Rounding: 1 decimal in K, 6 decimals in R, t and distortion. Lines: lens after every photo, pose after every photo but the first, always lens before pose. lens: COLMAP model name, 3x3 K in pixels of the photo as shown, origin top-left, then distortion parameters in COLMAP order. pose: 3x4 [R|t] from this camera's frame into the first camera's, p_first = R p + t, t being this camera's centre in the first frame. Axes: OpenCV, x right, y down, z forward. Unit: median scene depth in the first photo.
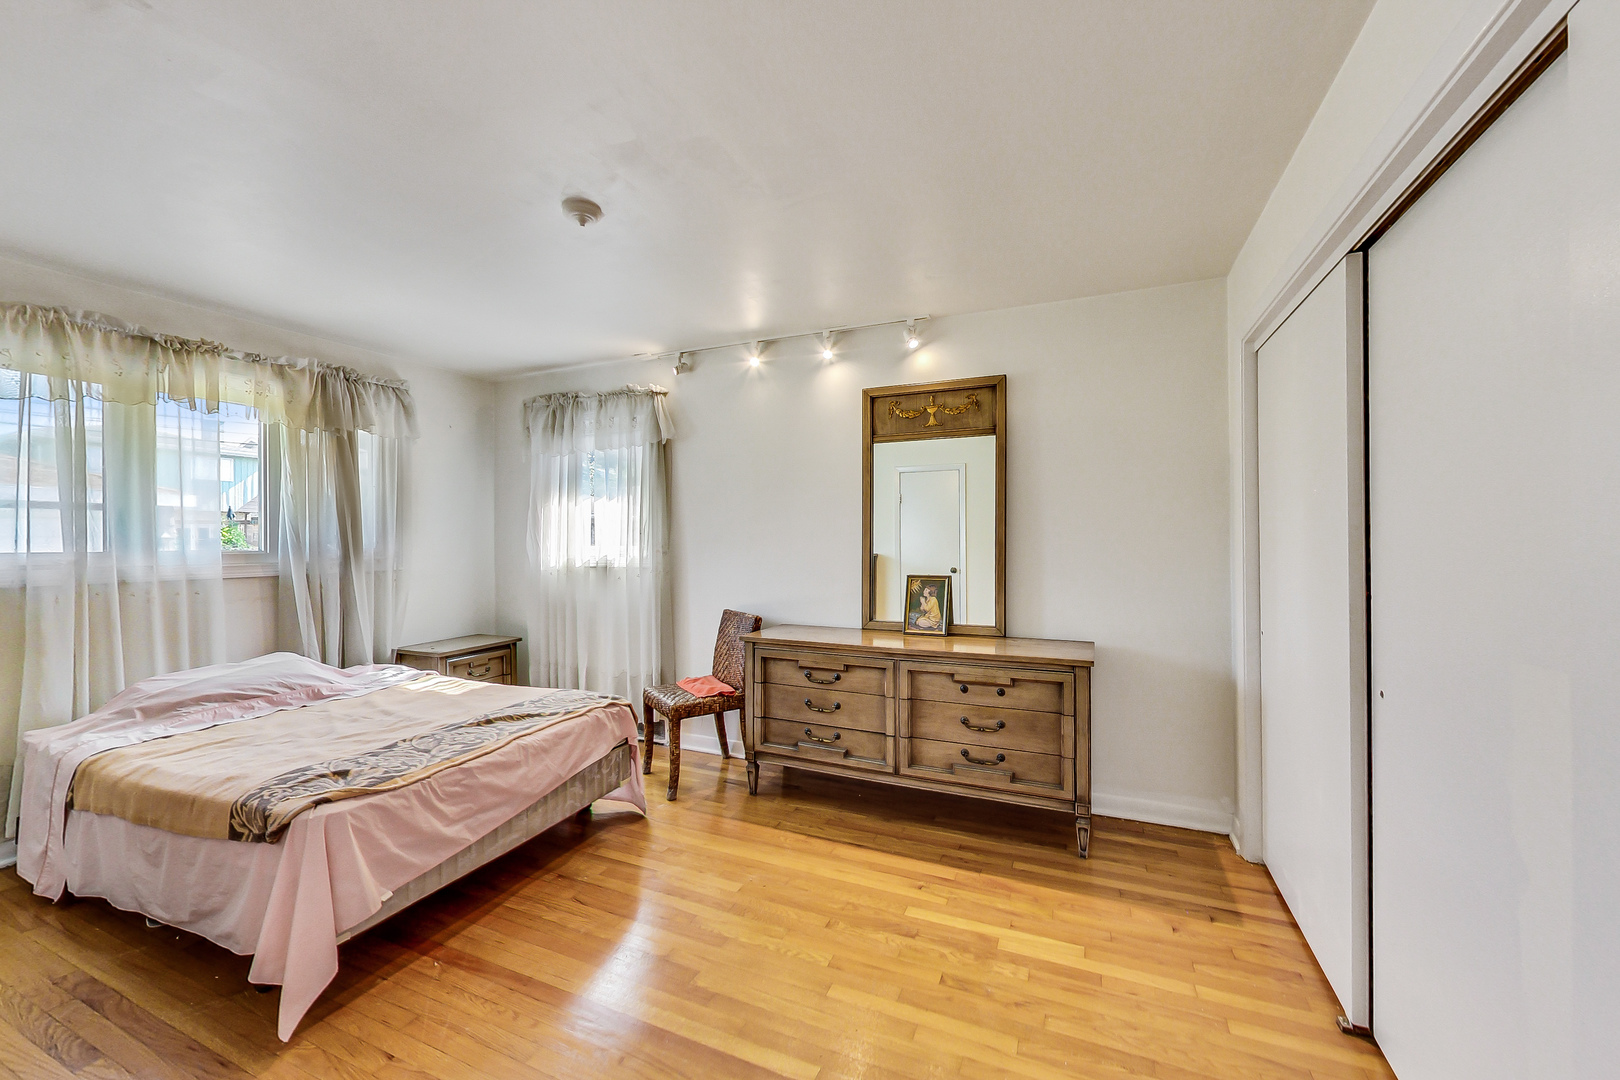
lens RADIAL K [[630.3, 0, 806.2], [0, 630.3, 527.0], [0, 0, 1]] dist [-0.002068, 0.001060]
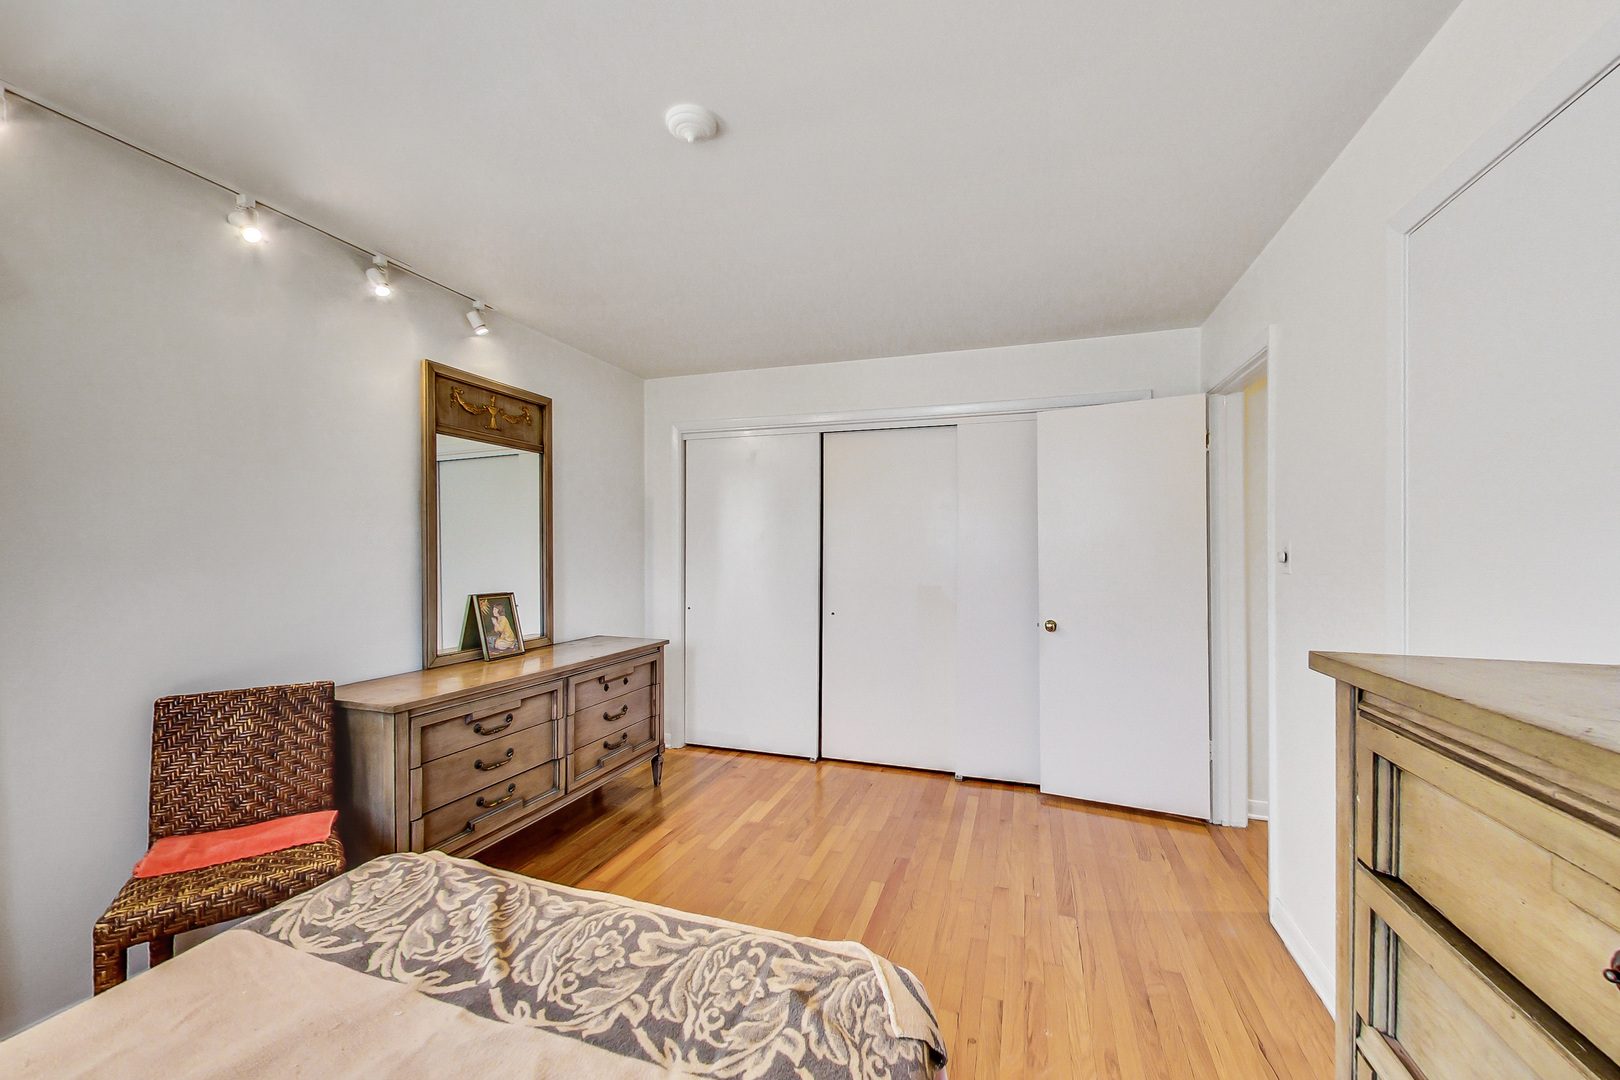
lens RADIAL K [[630.3, 0, 802.3], [0, 630.3, 556.8], [0, 0, 1]] dist [-0.002068, 0.001060]
pose [[-0.073503, -0.002279, 0.997292, -0.808003], [-0.011196, 0.999936, 0.001460, 0.019325], [-0.997232, -0.011058, -0.073524, 0.676512]]
